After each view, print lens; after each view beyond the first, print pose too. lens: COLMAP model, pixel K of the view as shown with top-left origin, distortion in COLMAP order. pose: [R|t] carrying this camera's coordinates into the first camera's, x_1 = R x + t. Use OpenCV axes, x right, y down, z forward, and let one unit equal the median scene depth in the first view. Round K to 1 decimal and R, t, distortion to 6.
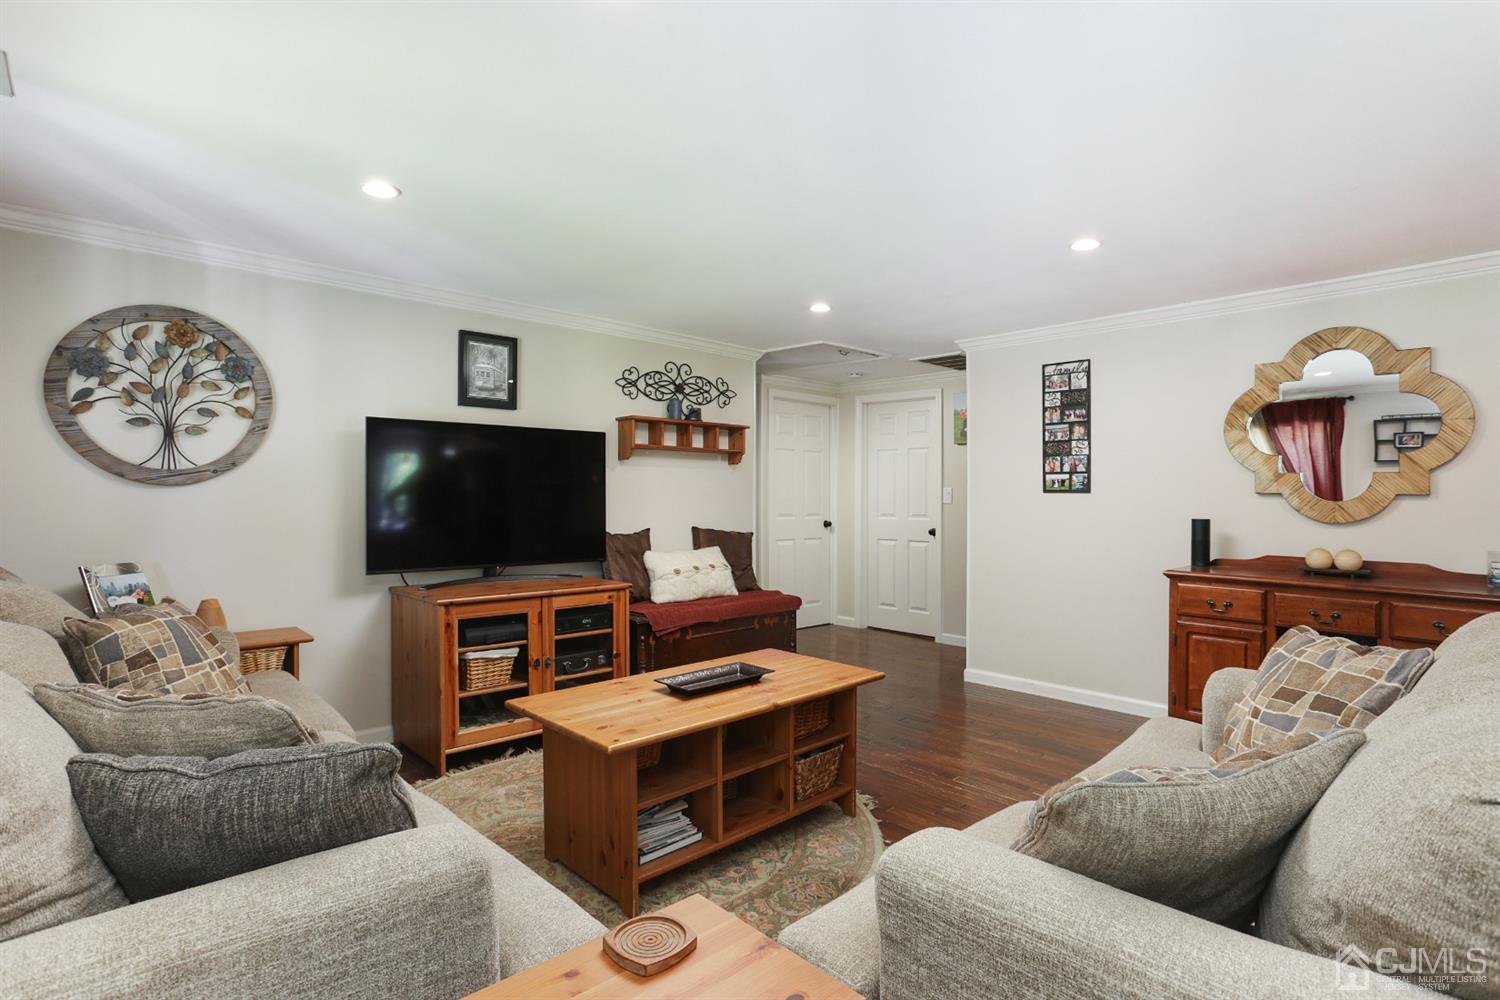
lens RADIAL K [[763.2, 0, 751.6], [0, 763.2, 496.5], [0, 0, 1]] dist [-0.021482, 0.001258]
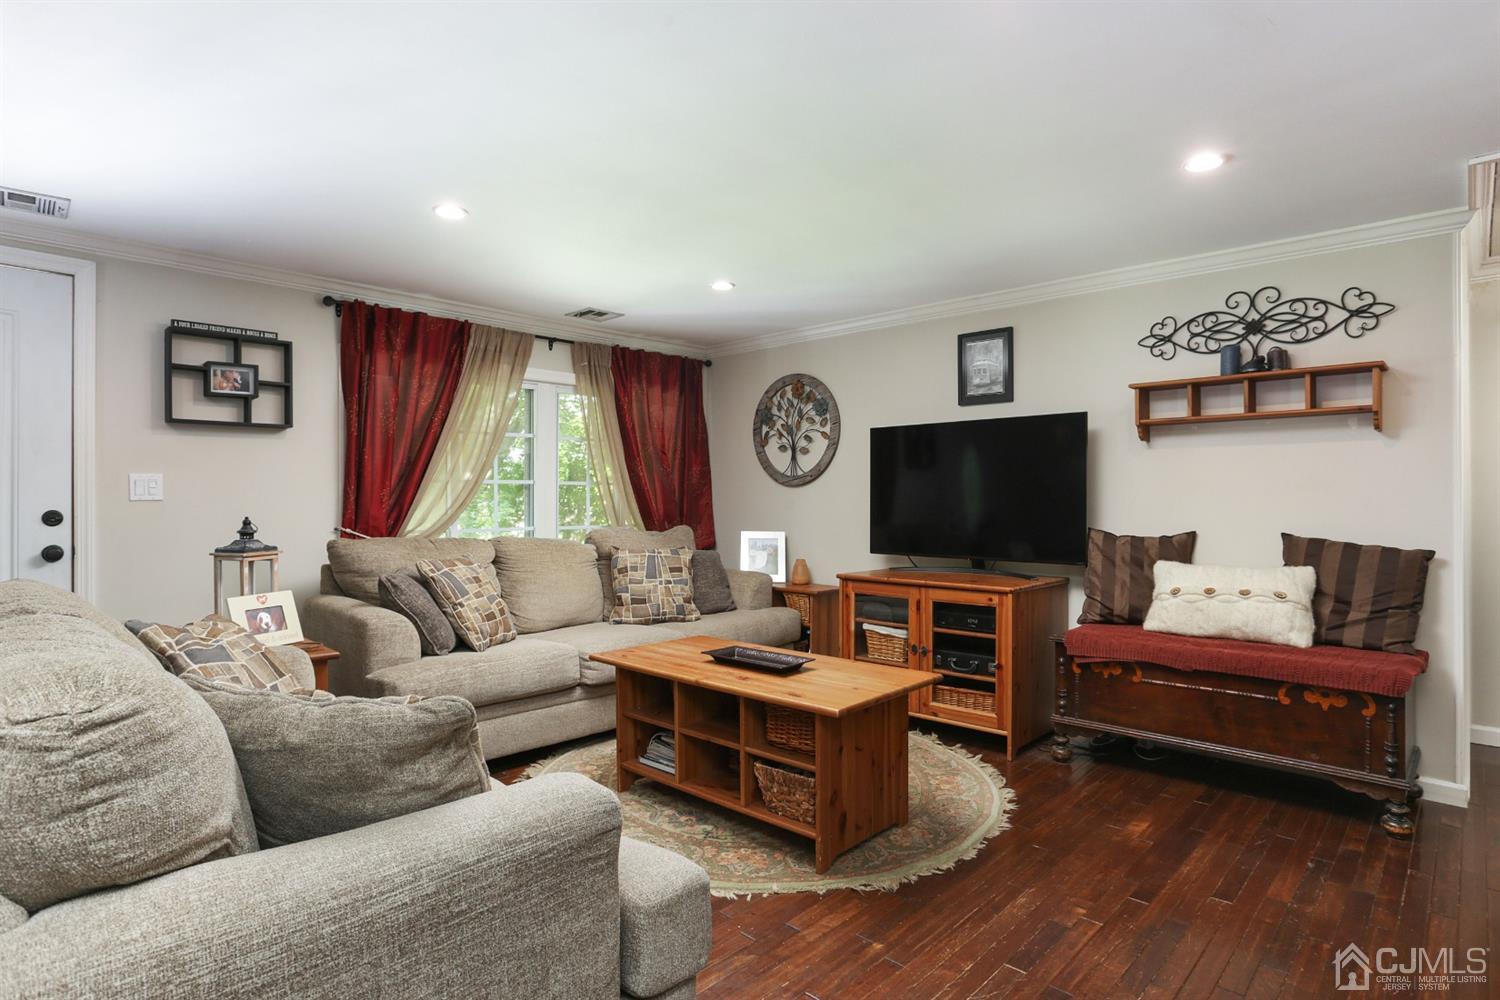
lens RADIAL K [[802.4, 0, 739.4], [0, 802.4, 497.9], [0, 0, 1]] dist [-0.044223, 0.002125]
pose [[0.028607, -0.006900, -0.999567, 0.711927], [-0.000073, 0.999976, -0.006905, 0.017295], [0.999591, 0.000271, 0.028606, 0.640551]]
